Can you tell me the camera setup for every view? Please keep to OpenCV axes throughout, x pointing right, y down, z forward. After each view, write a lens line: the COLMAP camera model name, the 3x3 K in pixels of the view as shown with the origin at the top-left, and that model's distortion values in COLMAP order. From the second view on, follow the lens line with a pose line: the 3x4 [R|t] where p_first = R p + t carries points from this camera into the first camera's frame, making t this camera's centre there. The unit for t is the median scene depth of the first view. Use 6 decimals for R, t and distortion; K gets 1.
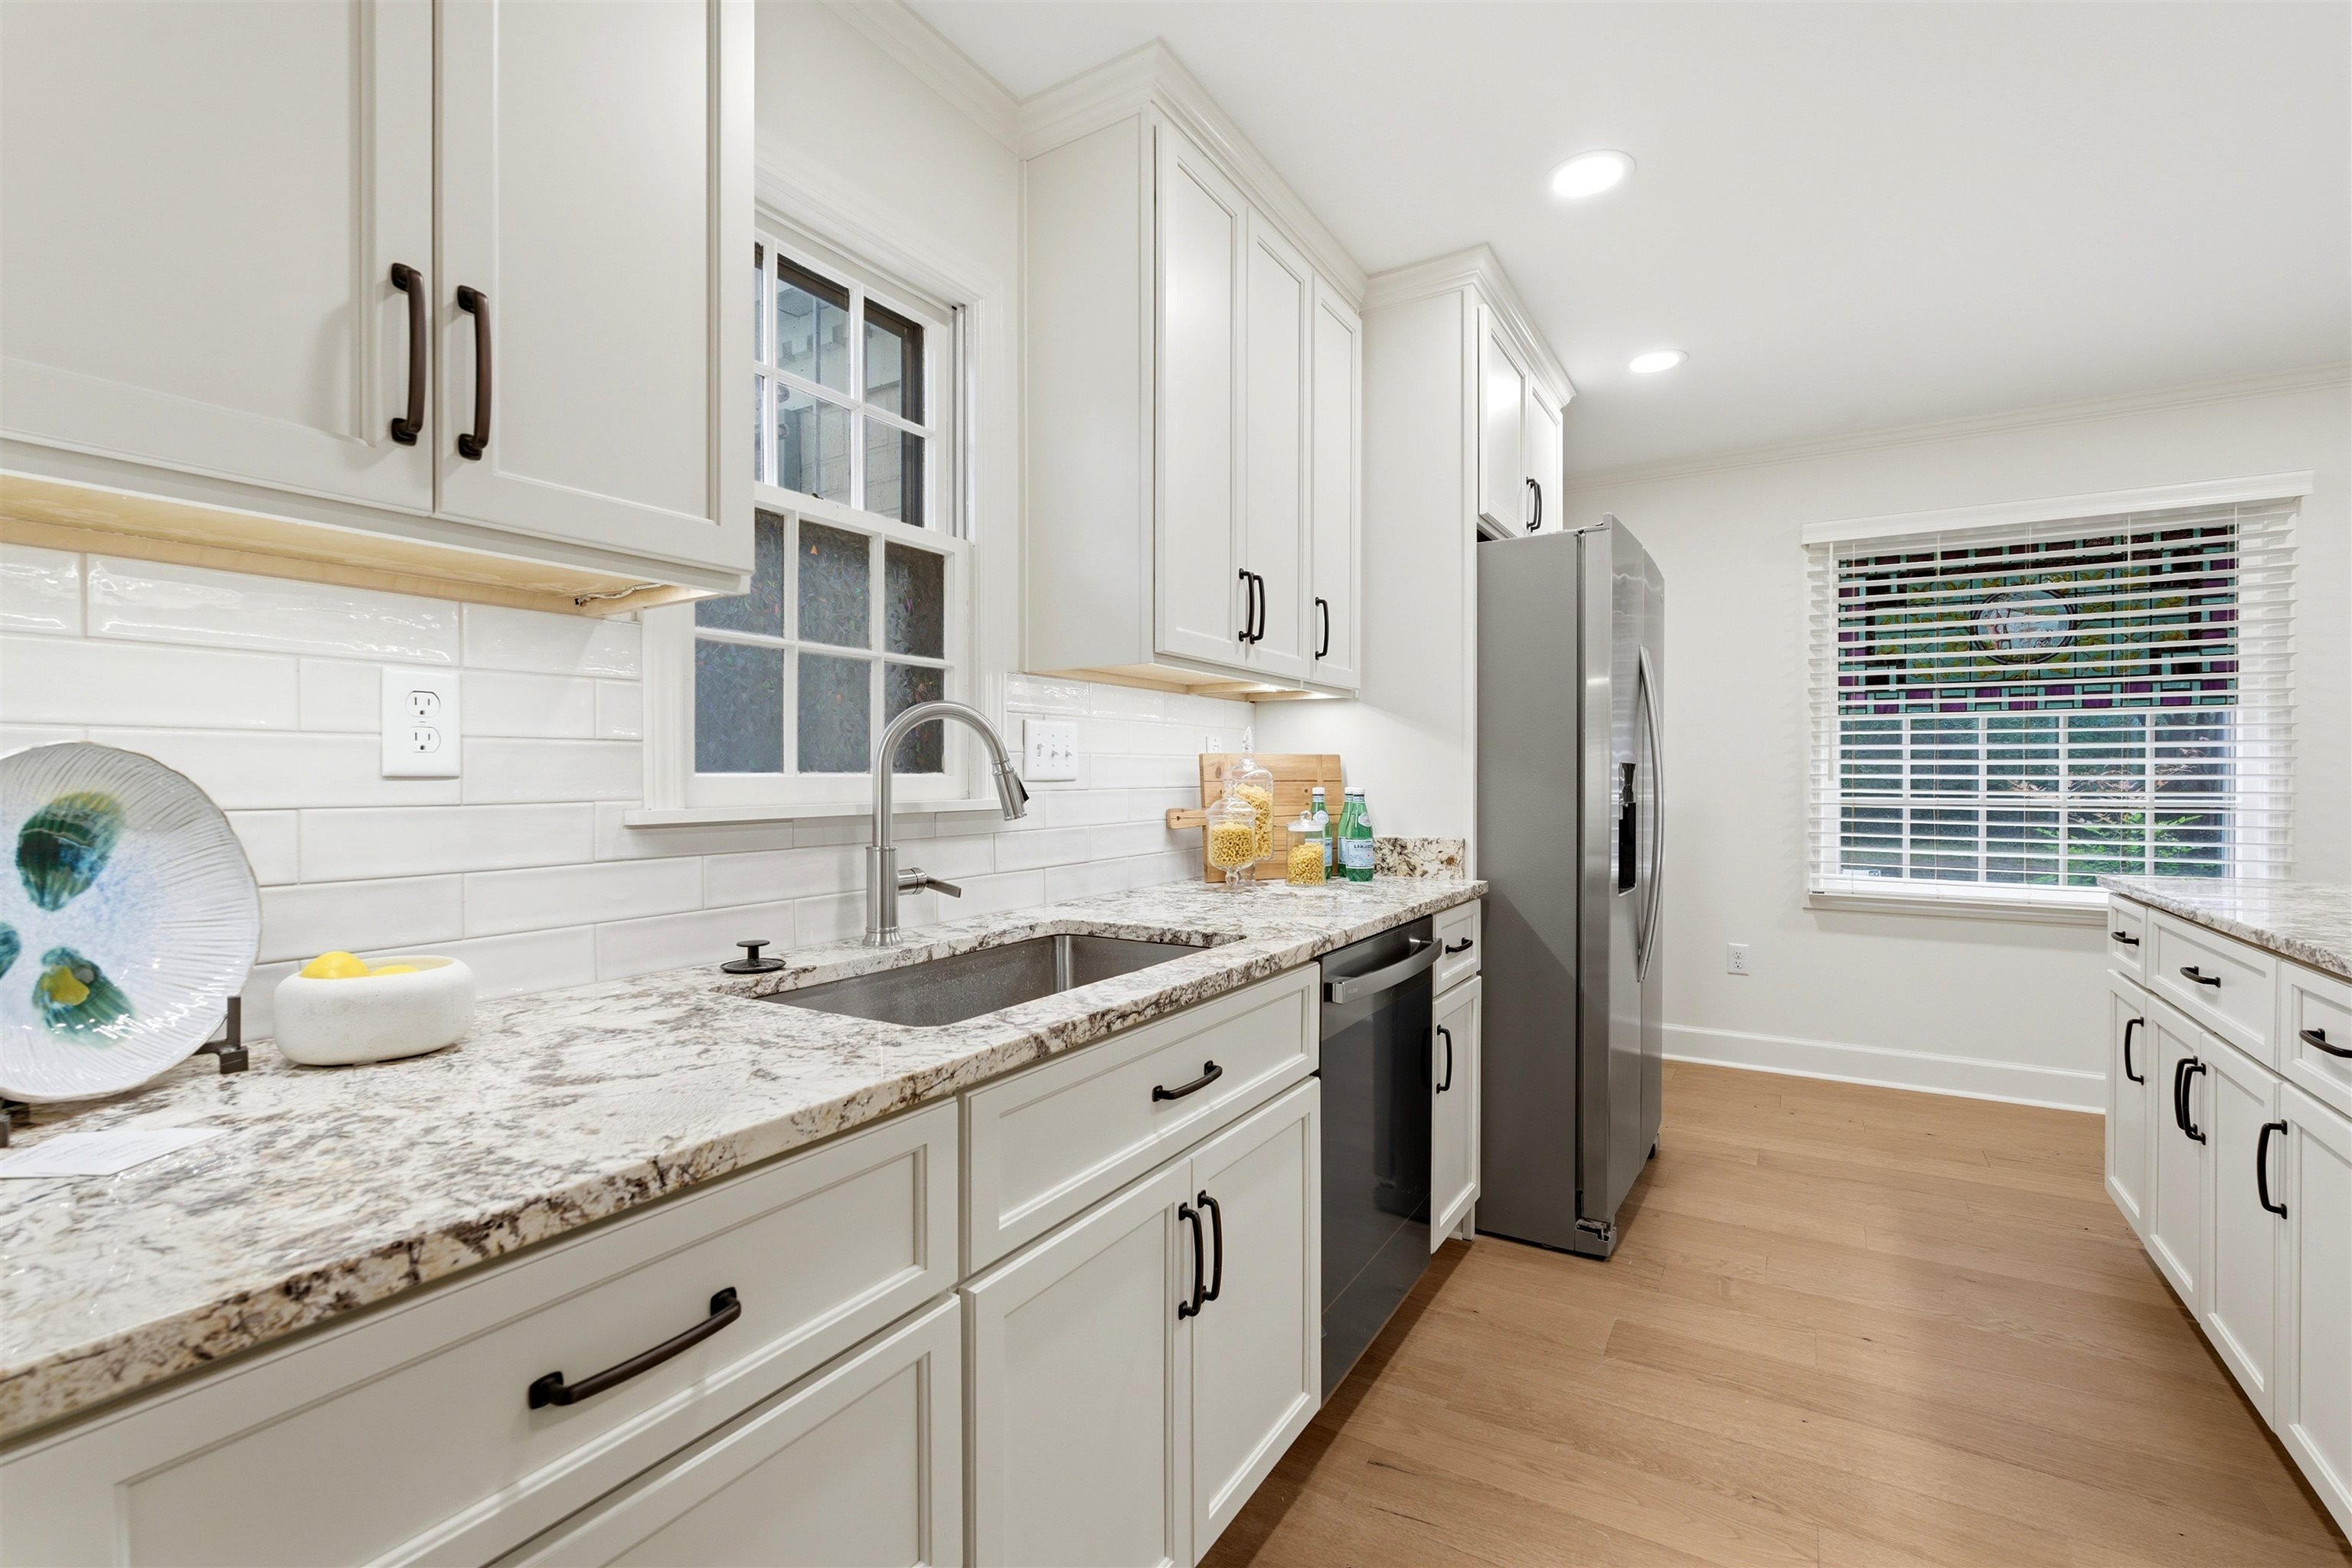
lens RADIAL K [[1036.4, 0, 1176.4], [0, 1036.4, 775.4], [0, 0, 1]] dist [-0.011018, 0.001936]
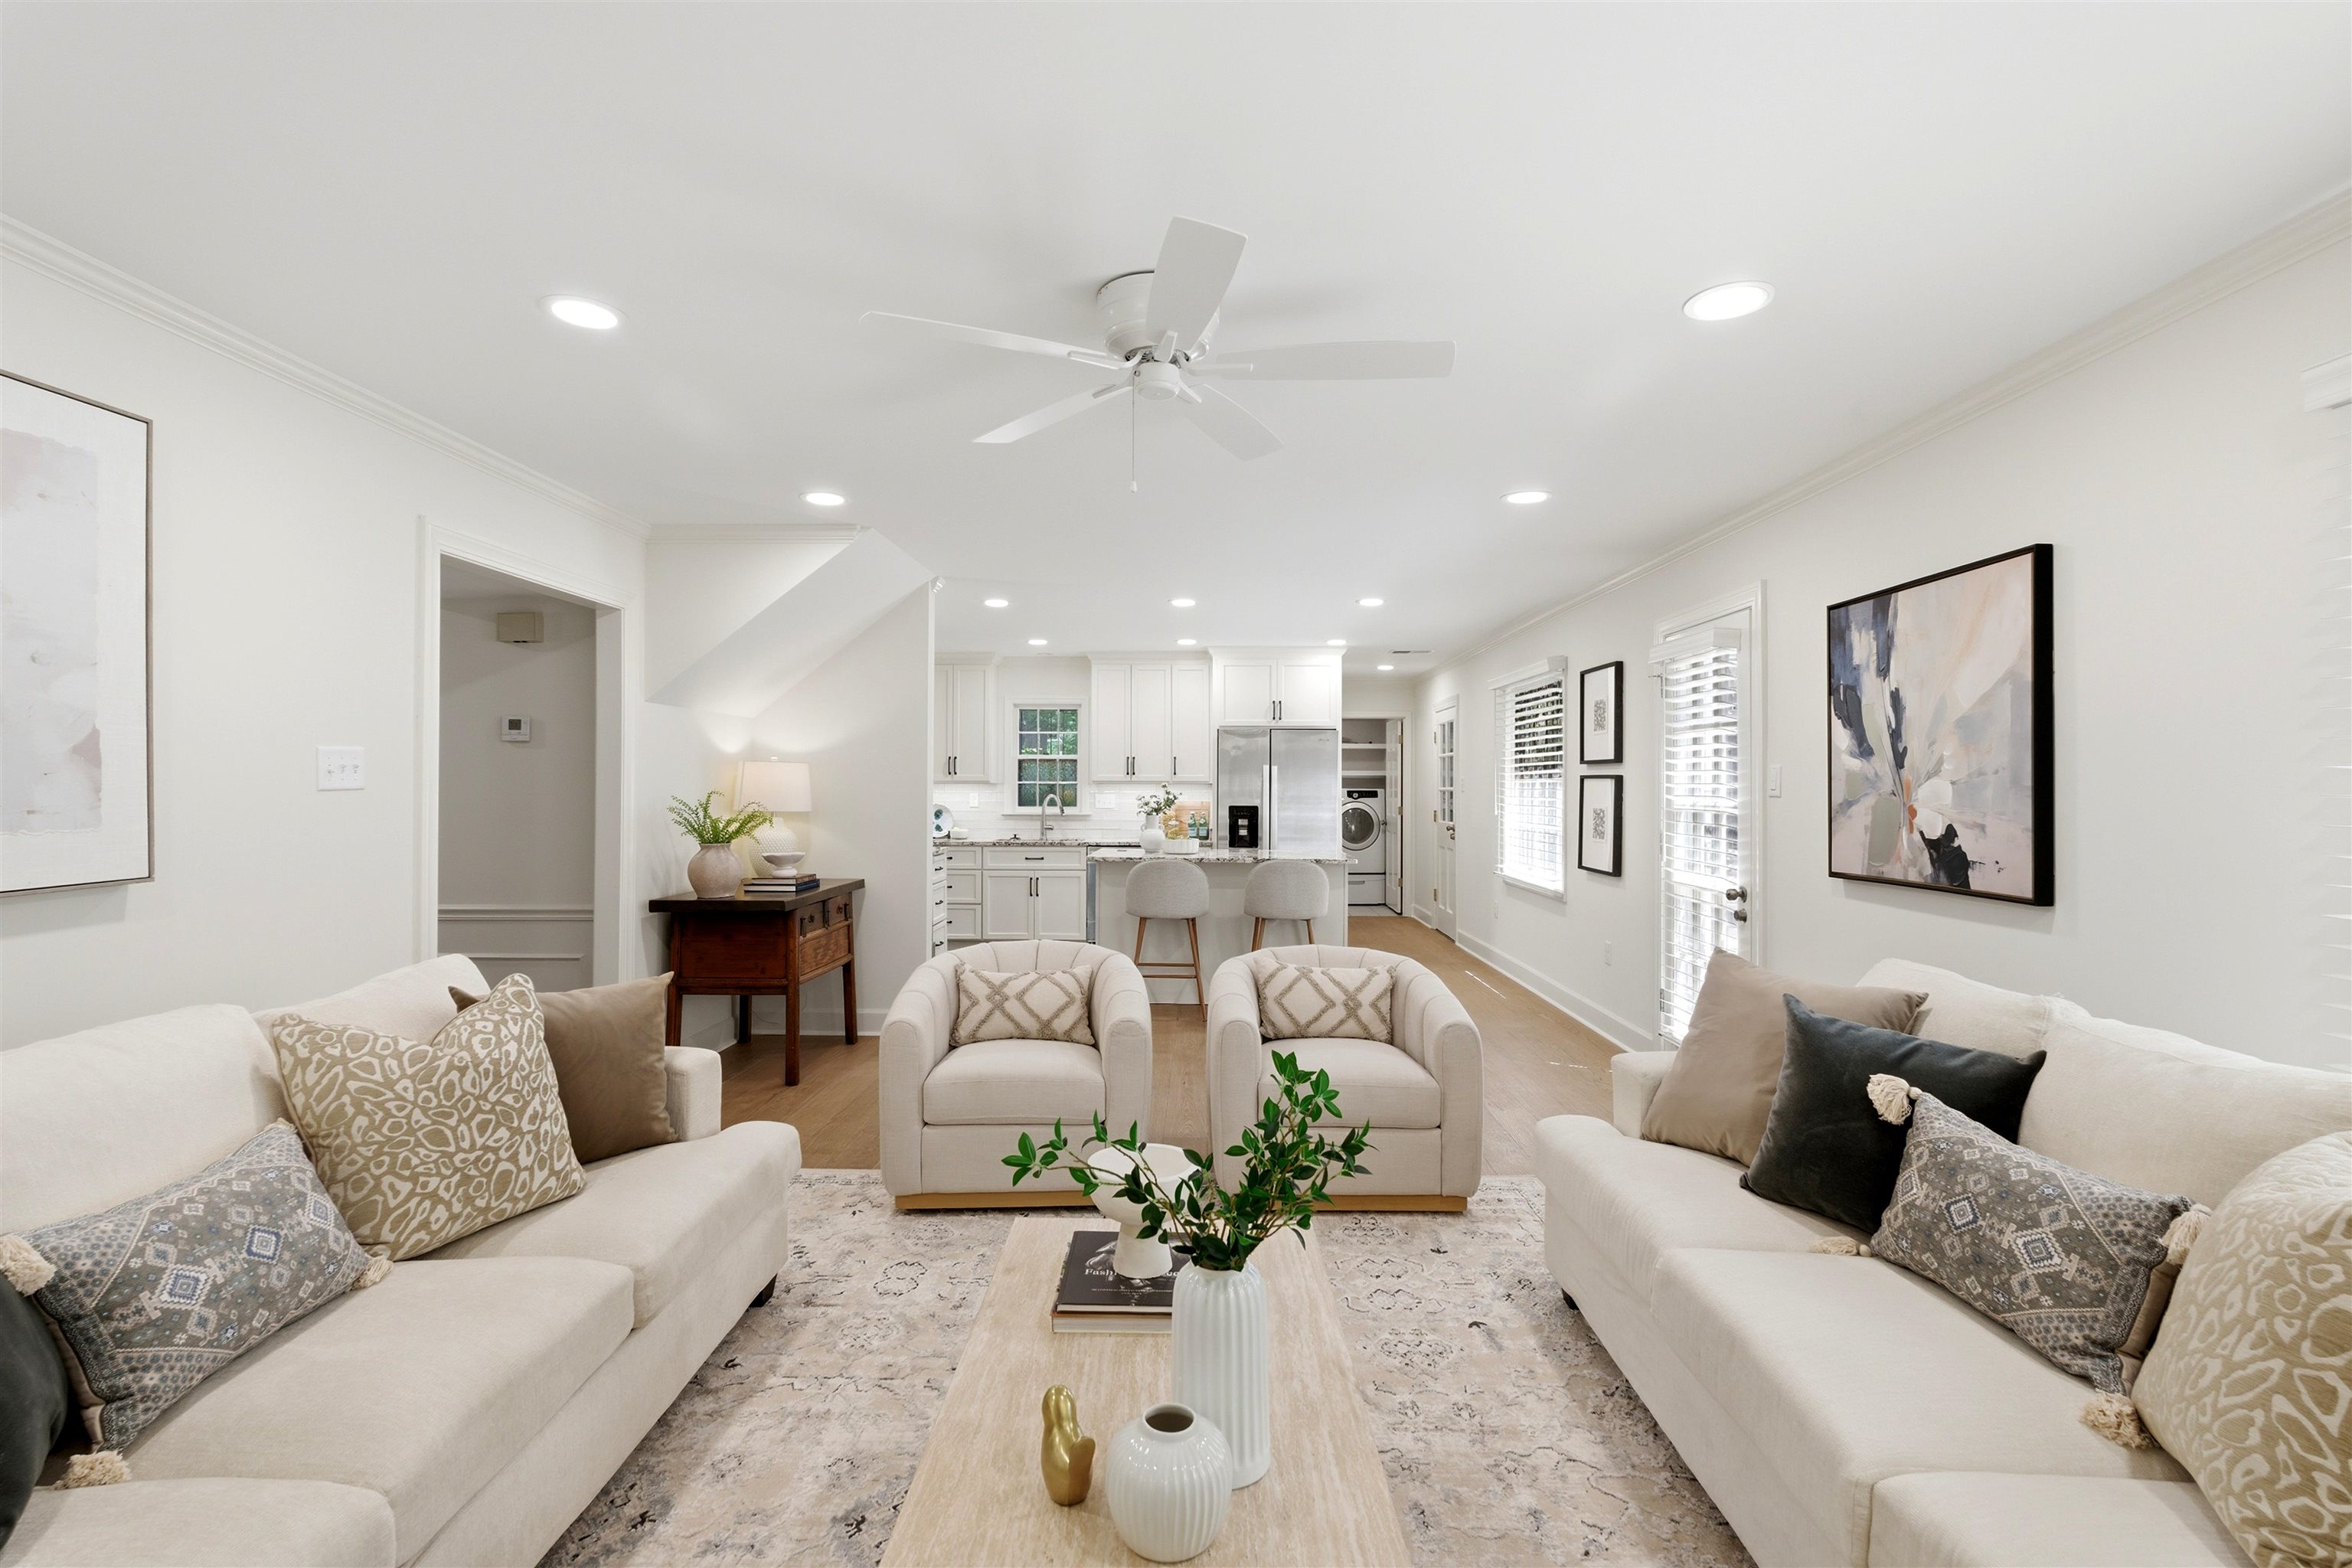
lens RADIAL K [[1067.7, 0, 1160.2], [0, 1067.7, 777.2], [0, 0, 1]] dist [-0.008188, 0.003262]
pose [[0.484558, -0.006808, -0.874732, 4.104056], [-0.003065, 0.999950, -0.009480, -0.089818], [0.874754, 0.007274, 0.484513, -0.982558]]
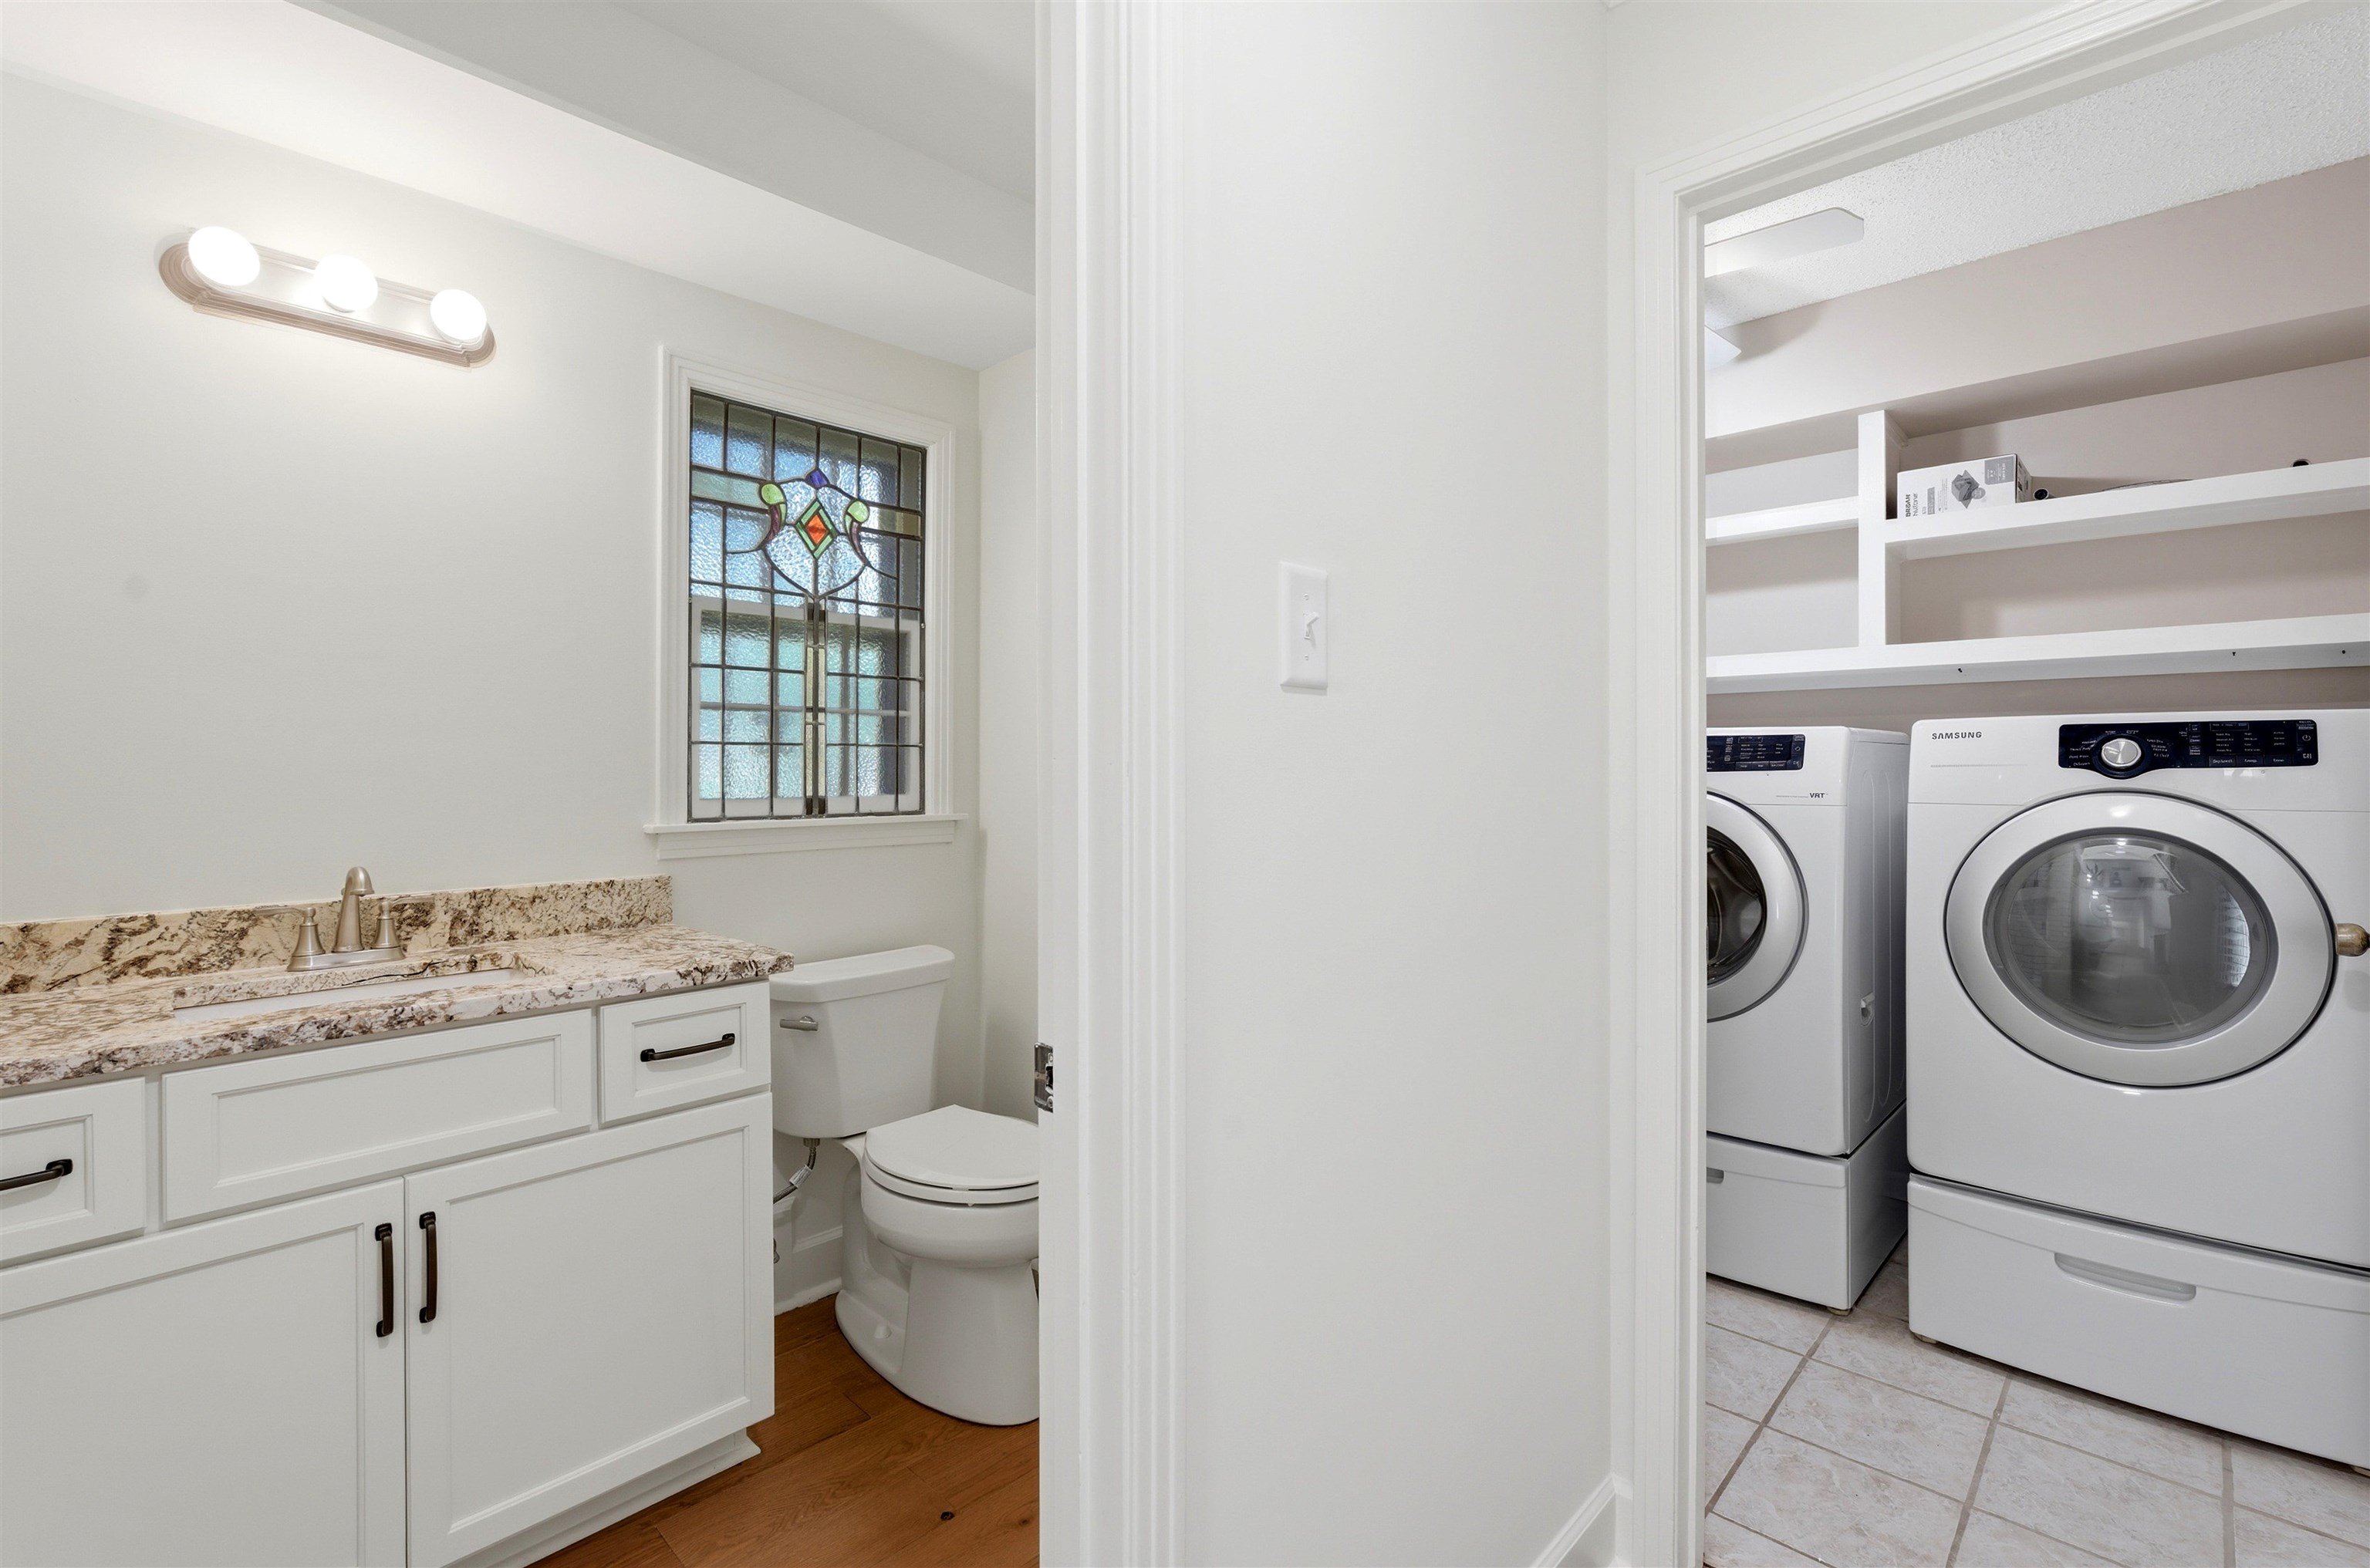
lens RADIAL K [[1060.2, 0, 1185.1], [0, 1060.2, 774.3], [0, 0, 1]] dist [0.000169, 0.000091]
pose [[-0.214738, 0.007089, -0.976646, 0.436398], [0.001675, 0.999975, 0.006890, -0.034852], [0.976670, -0.000156, -0.214744, 2.337586]]
